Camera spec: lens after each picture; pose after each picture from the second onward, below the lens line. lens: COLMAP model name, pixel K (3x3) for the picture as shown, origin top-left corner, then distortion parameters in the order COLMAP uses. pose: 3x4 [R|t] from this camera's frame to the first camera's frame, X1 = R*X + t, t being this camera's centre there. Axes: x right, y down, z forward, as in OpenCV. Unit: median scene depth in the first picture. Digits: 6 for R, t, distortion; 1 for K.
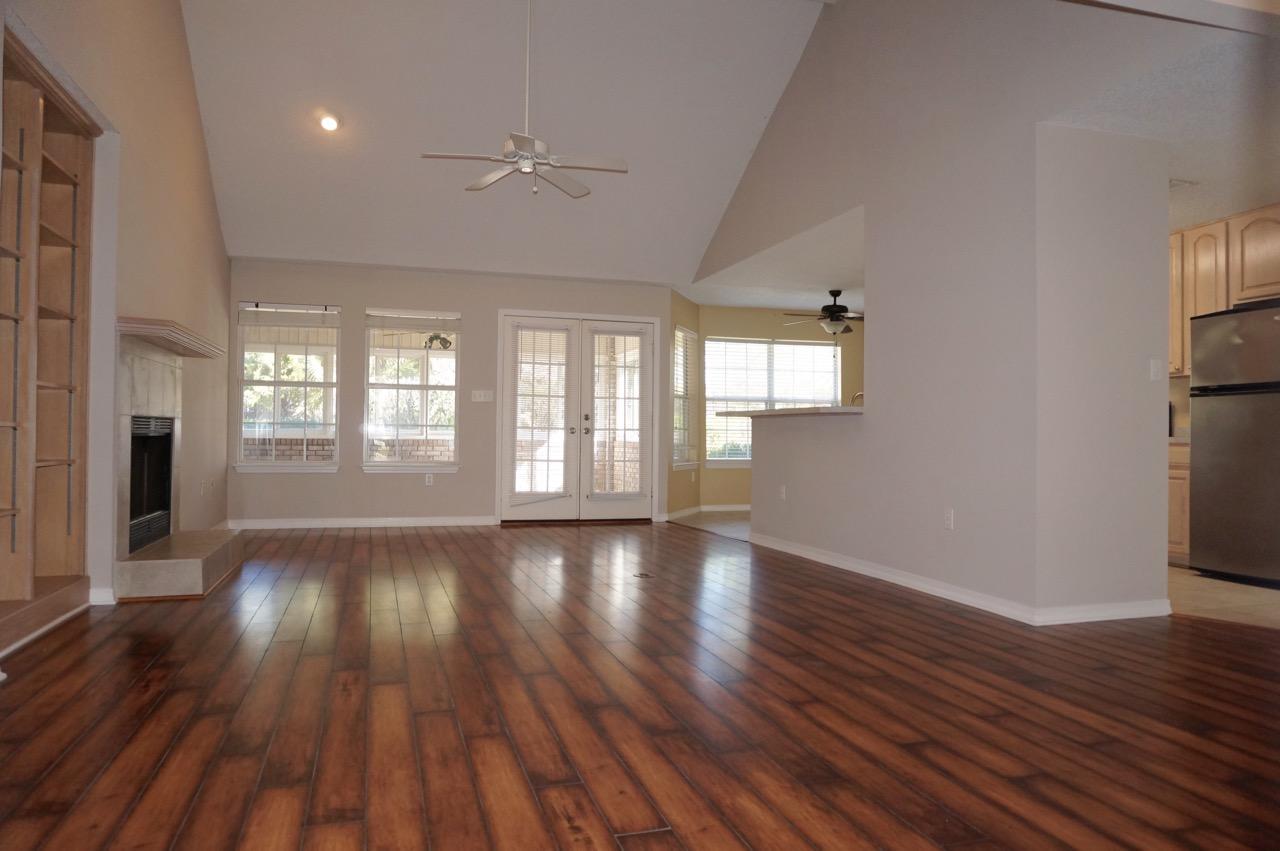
lens RADIAL K [[857.5, 0, 636.4], [0, 857.5, 426.9], [0, 0, 1]] dist [-0.049185, 0.035616]
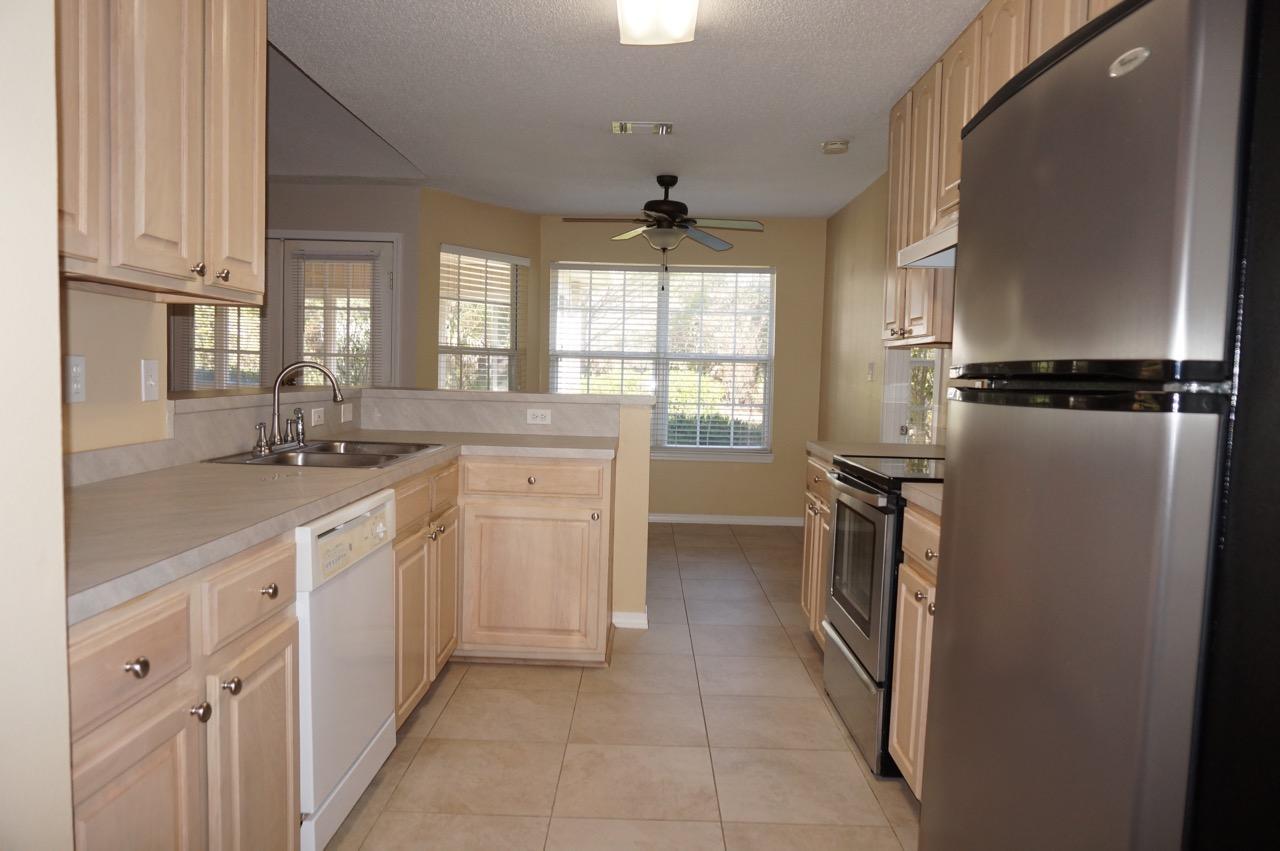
lens RADIAL K [[857.5, 0, 636.4], [0, 857.5, 426.9], [0, 0, 1]] dist [-0.049185, 0.035616]
pose [[0.953317, 0.038163, -0.299550, 0.576081], [-0.017912, 0.997382, 0.070062, -0.039629], [0.301439, -0.061425, 0.951505, 0.607271]]
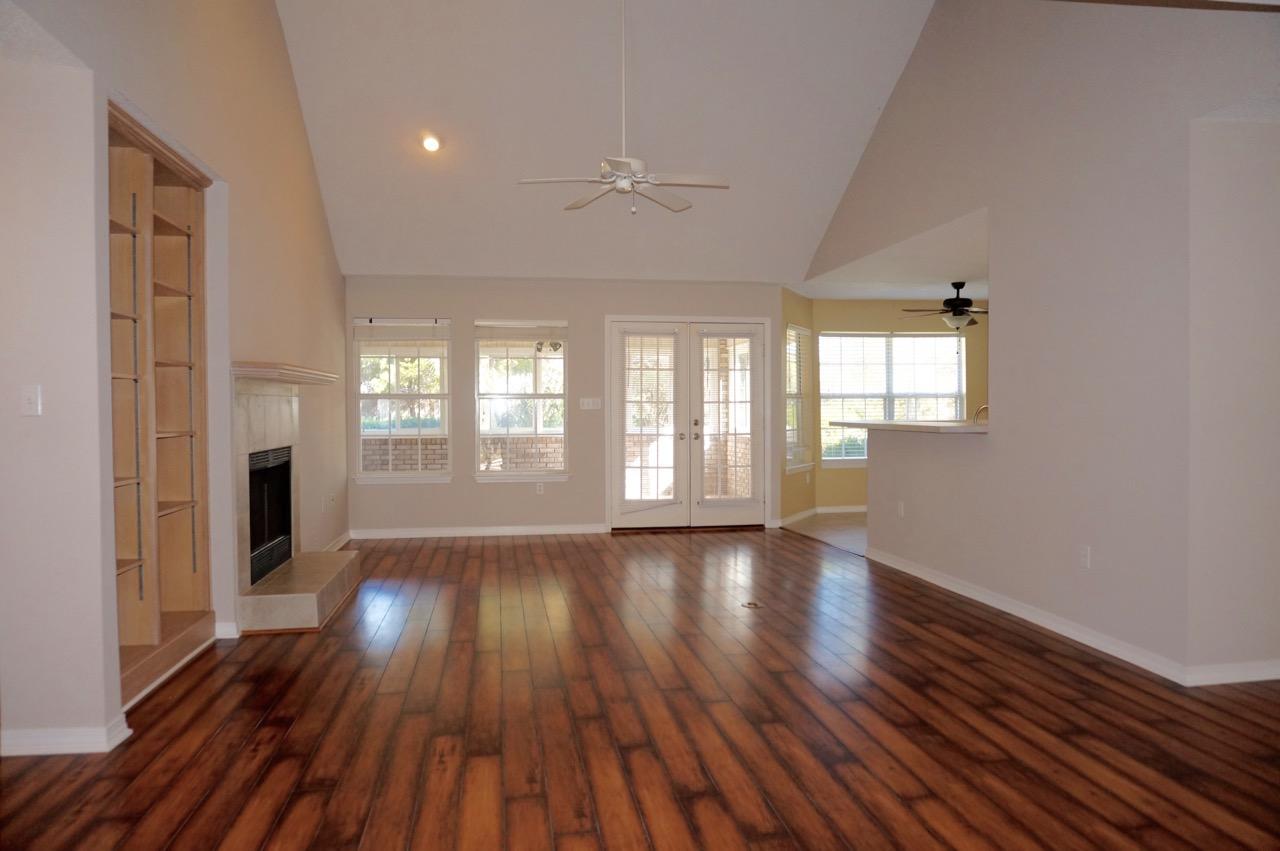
lens RADIAL K [[857.5, 0, 636.4], [0, 857.5, 426.9], [0, 0, 1]] dist [-0.049185, 0.035616]
pose [[0.990425, -0.013418, -0.137400, 0.012520], [0.017897, 0.999346, 0.031411, -0.053332], [0.136889, -0.033569, 0.990017, 0.027995]]
